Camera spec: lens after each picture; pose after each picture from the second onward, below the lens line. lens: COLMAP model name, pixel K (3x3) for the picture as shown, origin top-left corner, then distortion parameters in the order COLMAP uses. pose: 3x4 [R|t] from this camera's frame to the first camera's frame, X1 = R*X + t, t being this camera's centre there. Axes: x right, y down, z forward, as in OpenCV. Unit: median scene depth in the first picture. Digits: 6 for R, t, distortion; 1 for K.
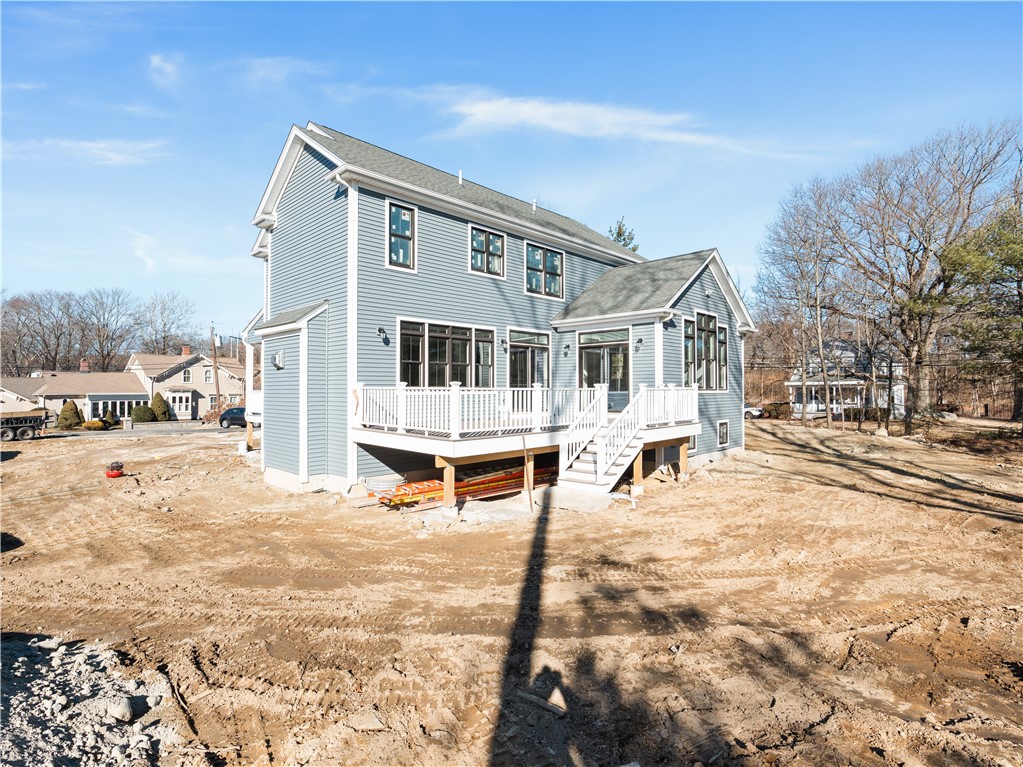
lens RADIAL K [[516.8, 0, 509.0], [0, 516.8, 383.8], [0, 0, 1]] dist [-0.003450, 0.000812]
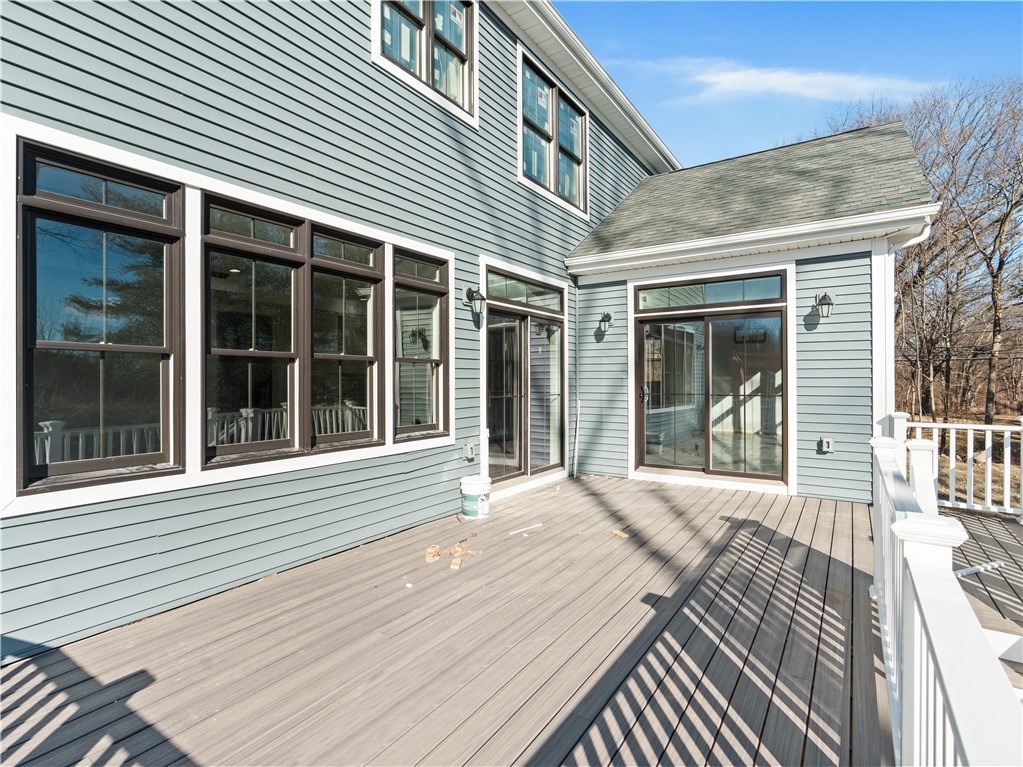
lens RADIAL K [[516.8, 0, 514.1], [0, 516.8, 380.5], [0, 0, 1]] dist [-0.003450, 0.000812]
pose [[0.982886, -0.001399, 0.184211, -0.047580], [-0.000454, 0.999950, 0.010018, -0.024904], [-0.184216, -0.009930, 0.982836, 0.619838]]
